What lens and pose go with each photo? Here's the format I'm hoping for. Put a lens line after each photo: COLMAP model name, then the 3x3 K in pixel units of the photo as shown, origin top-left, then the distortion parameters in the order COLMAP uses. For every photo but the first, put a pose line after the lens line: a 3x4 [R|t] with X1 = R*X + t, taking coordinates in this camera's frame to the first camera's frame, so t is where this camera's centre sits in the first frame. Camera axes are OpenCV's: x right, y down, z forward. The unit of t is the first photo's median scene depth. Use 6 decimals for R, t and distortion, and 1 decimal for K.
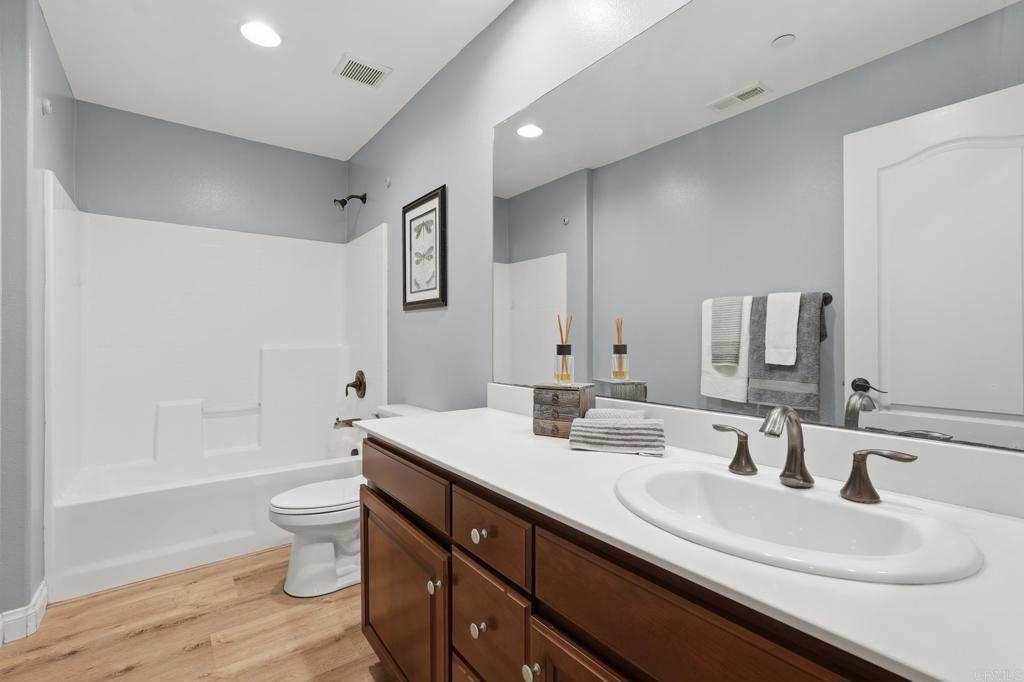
lens RADIAL K [[450.7, 0, 513.9], [0, 450.7, 336.0], [0, 0, 1]] dist [-0.011311, 0.001134]
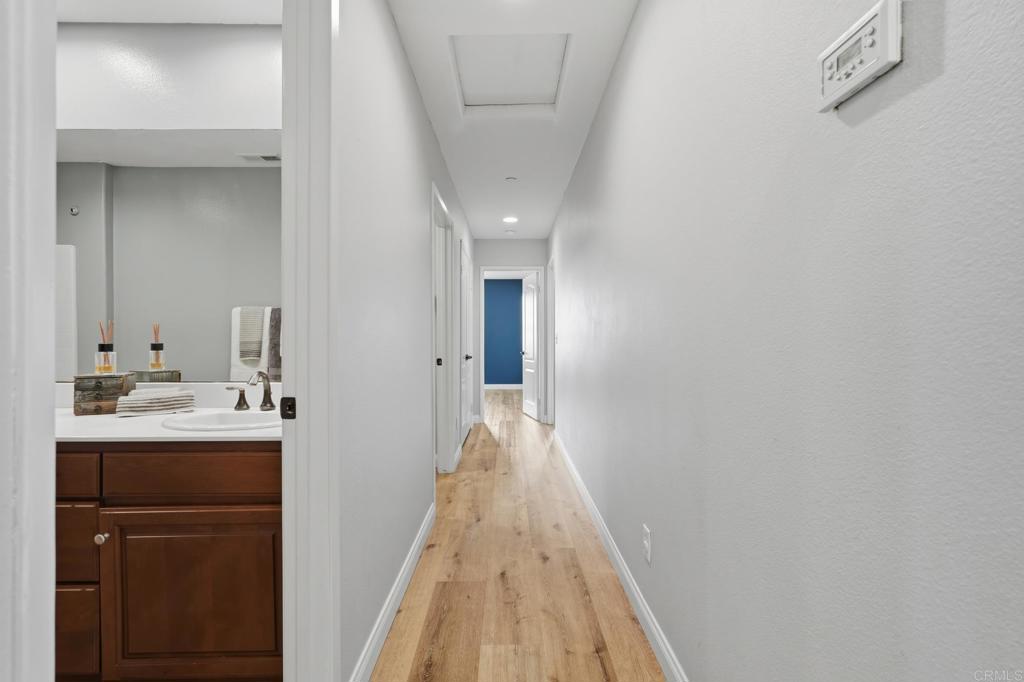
lens RADIAL K [[450.7, 0, 518.1], [0, 450.7, 335.1], [0, 0, 1]] dist [-0.011311, 0.001134]
pose [[0.588045, 0.004525, 0.808816, -0.234728], [-0.003957, 0.999988, -0.002717, -0.006945], [-0.808819, -0.001603, 0.588056, -0.730457]]
